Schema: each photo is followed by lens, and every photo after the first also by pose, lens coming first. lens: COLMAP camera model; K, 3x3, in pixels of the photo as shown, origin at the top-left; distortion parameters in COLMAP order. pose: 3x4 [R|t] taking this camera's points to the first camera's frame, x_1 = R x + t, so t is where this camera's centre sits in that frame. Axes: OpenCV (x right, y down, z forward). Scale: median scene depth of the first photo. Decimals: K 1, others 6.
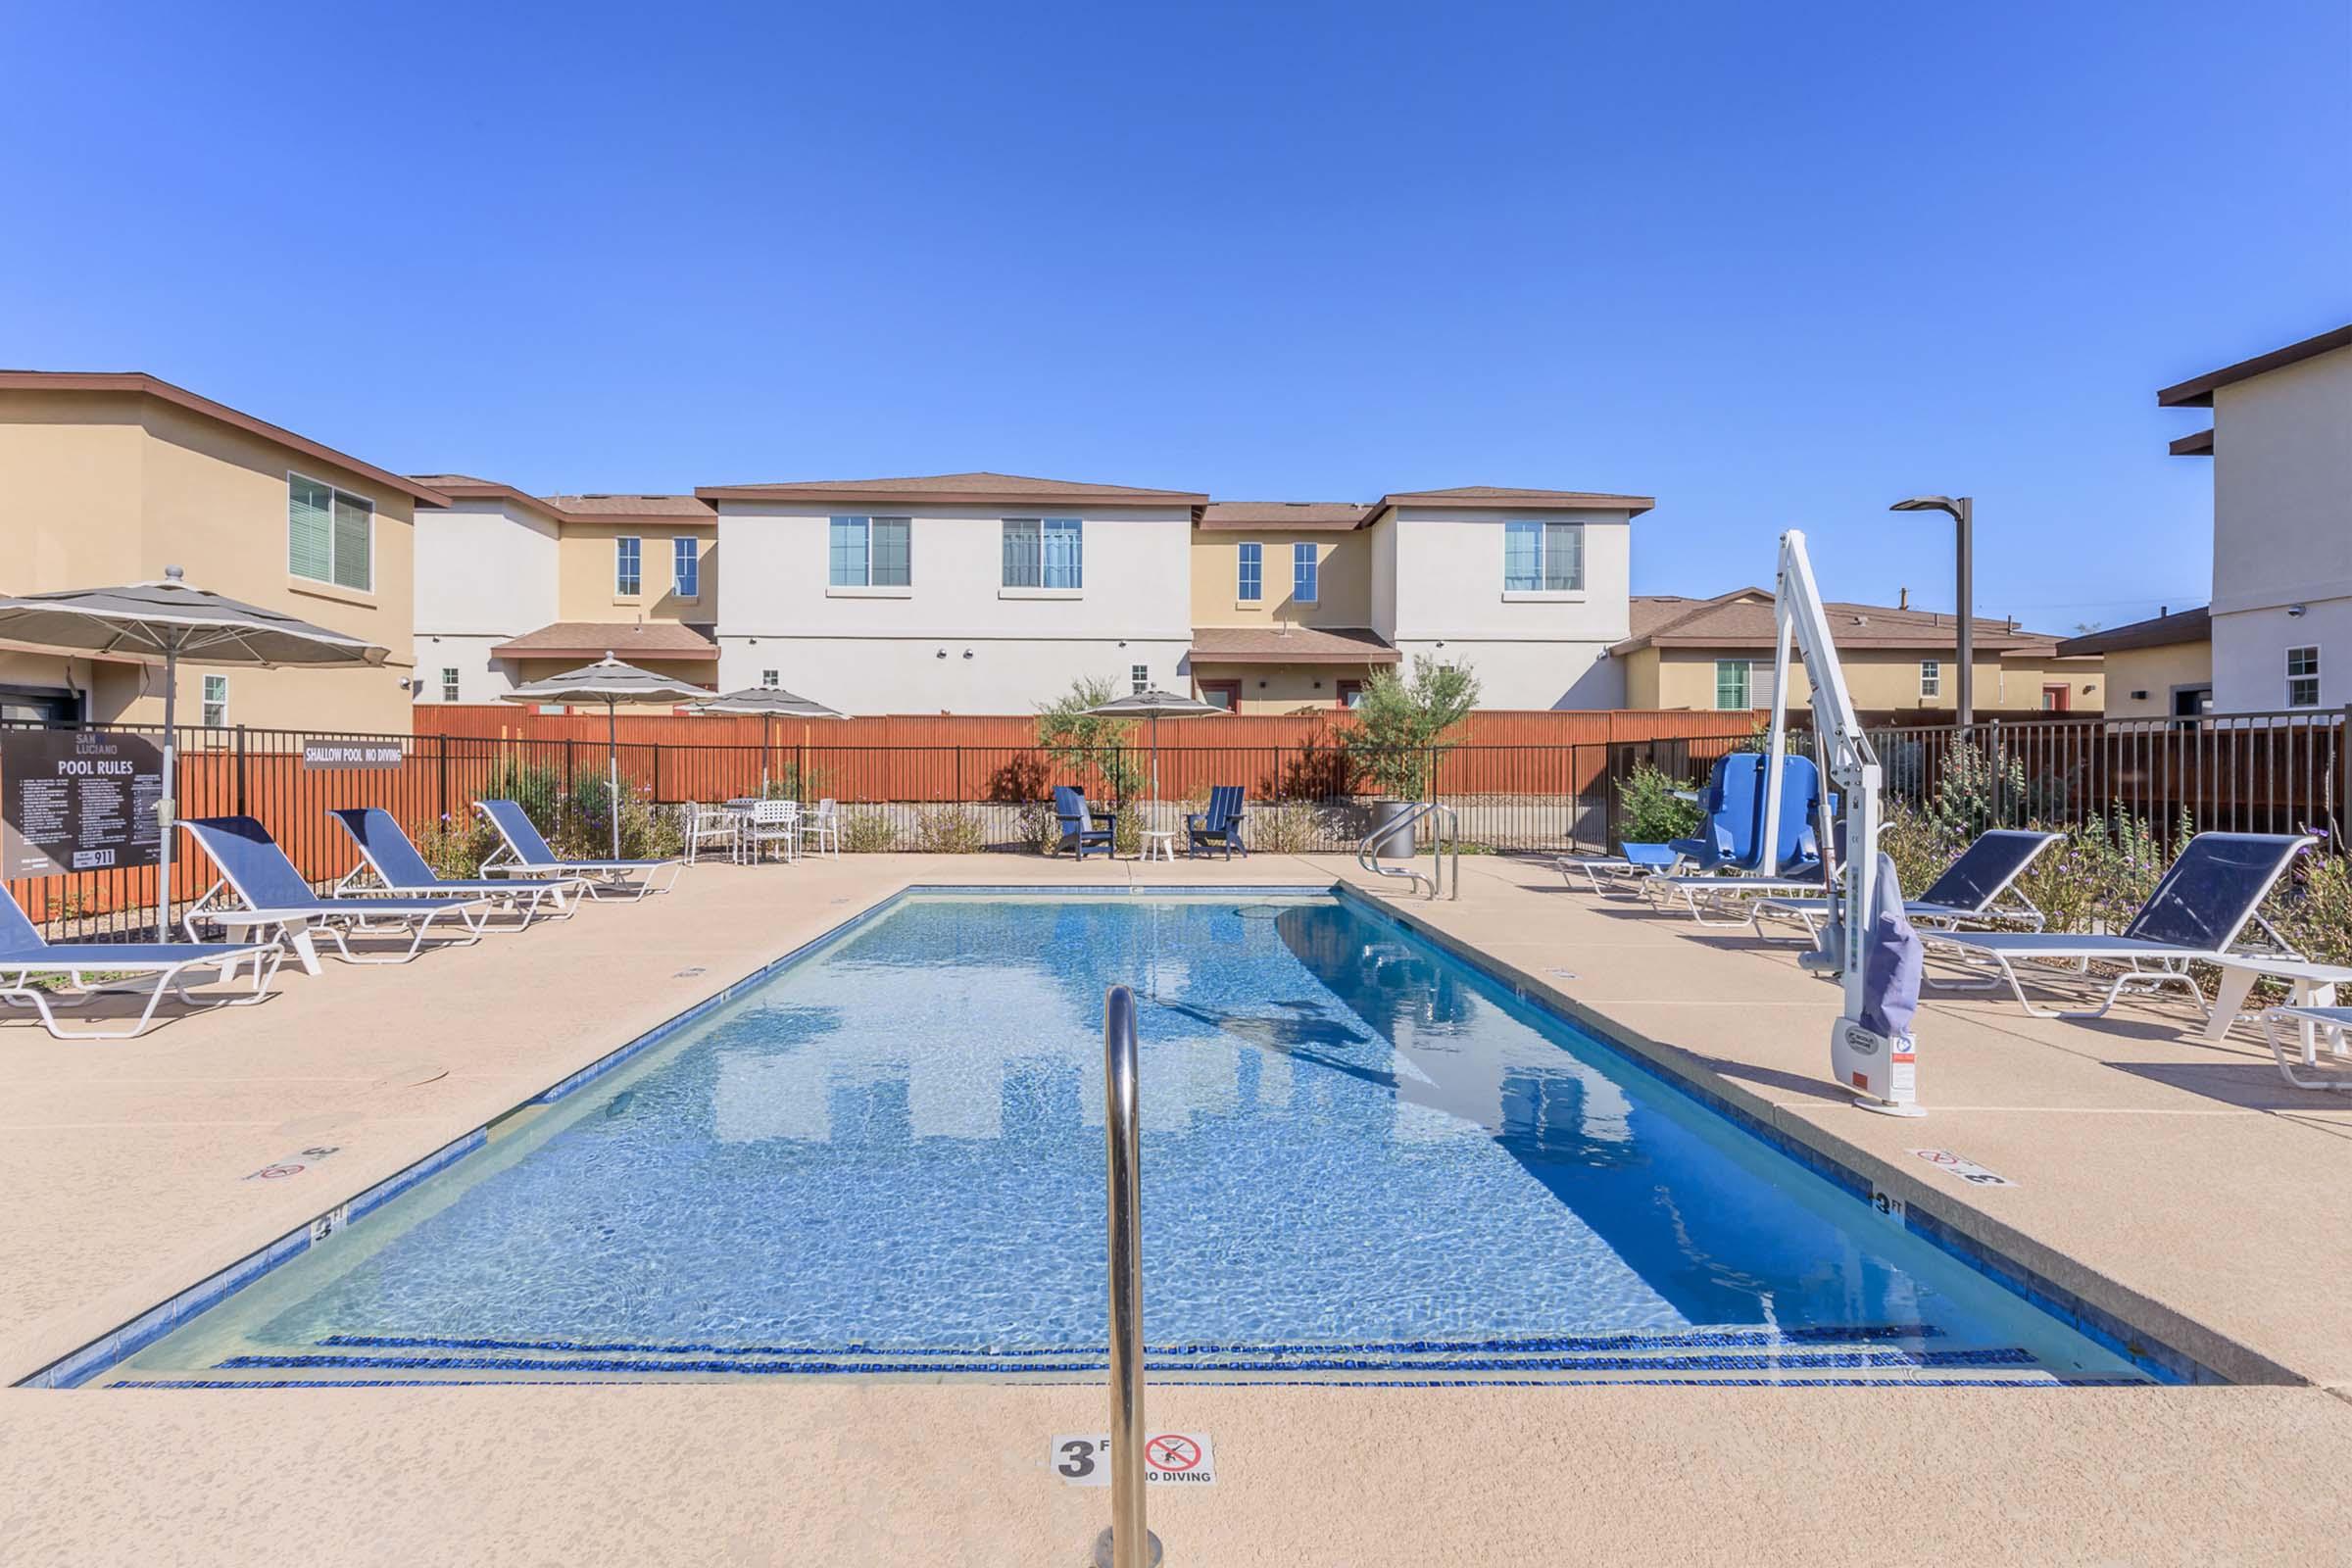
lens RADIAL K [[1050.7, 0, 1136.5], [0, 1050.7, 773.9], [0, 0, 1]] dist [-0.015824, -0.000010]
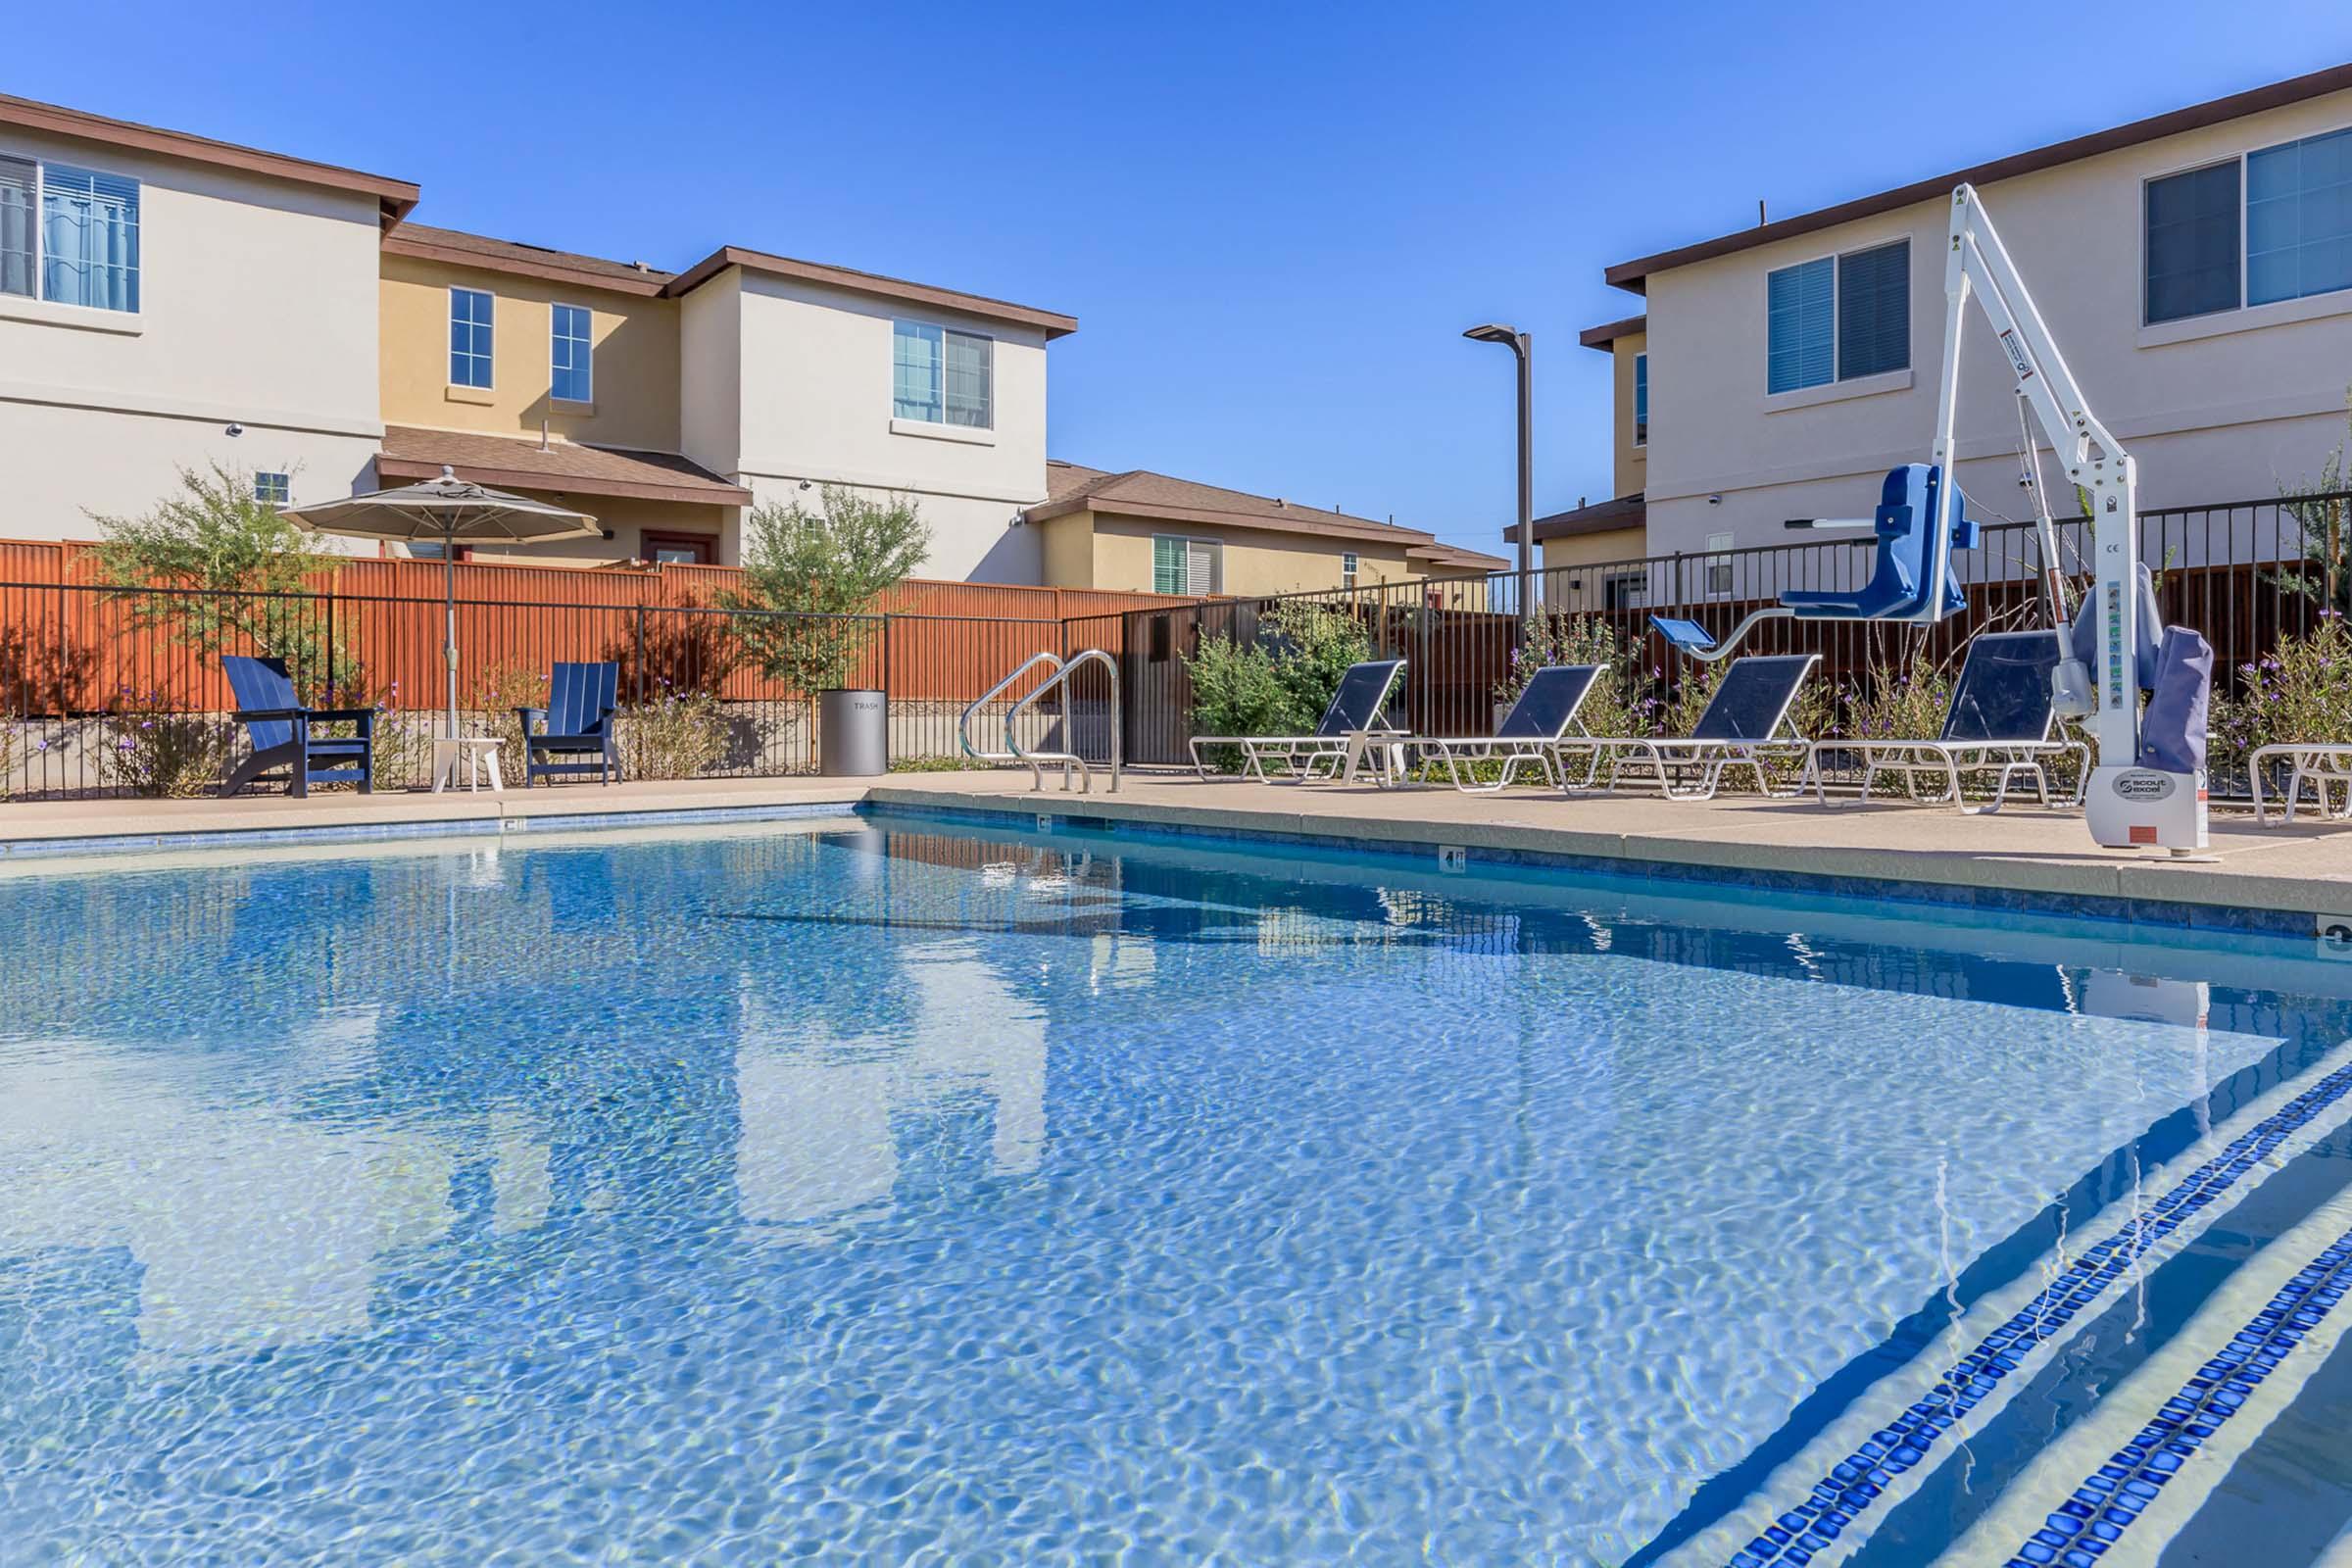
lens RADIAL K [[1470.8, 0, 1298.1], [0, 1470.8, 723.4], [0, 0, 1]] dist [-0.008558, -0.006357]
pose [[0.757400, -0.015665, 0.652763, -0.092269], [0.016444, 0.999853, 0.004915, 0.030571], [-0.652744, 0.007011, 0.757546, 0.089676]]
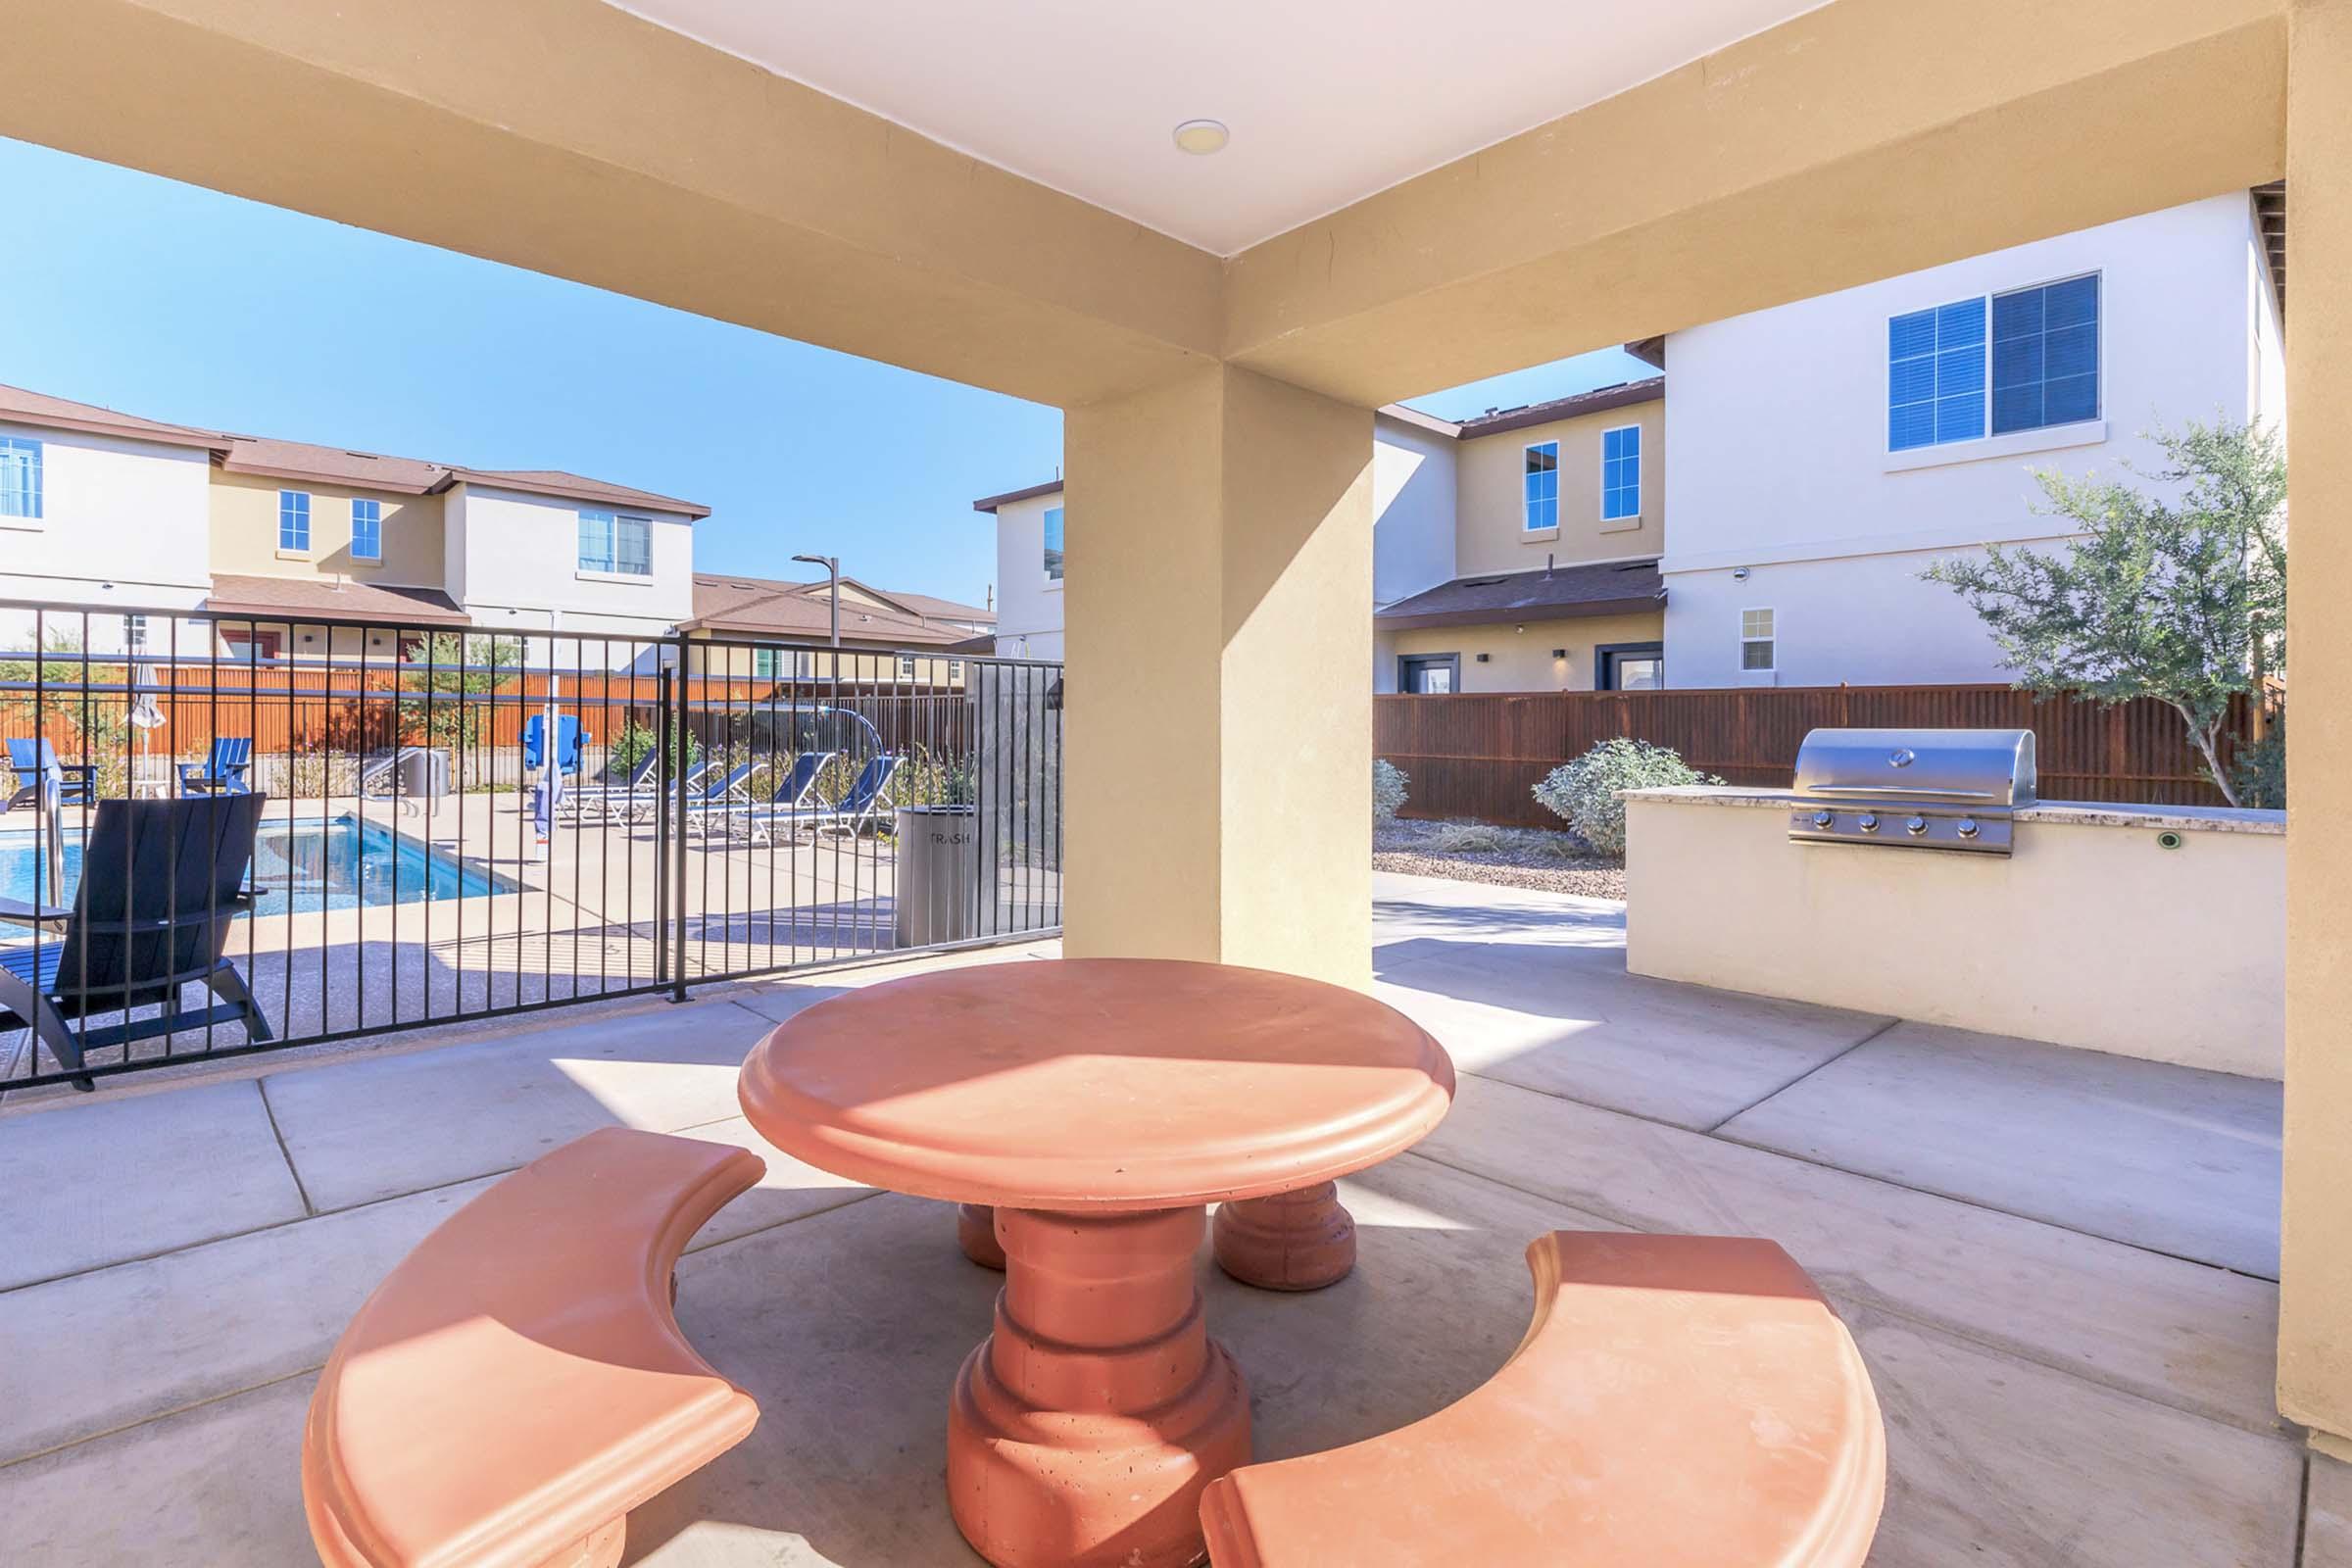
lens RADIAL K [[1051.7, 0, 1163.8], [0, 1051.7, 733.4], [0, 0, 1]] dist [0.000191, -0.000280]
pose [[0.719396, -0.003750, 0.694590, 0.011792], [0.002390, 0.999993, 0.002924, 0.003401], [-0.694596, -0.000444, 0.719400, -0.296371]]
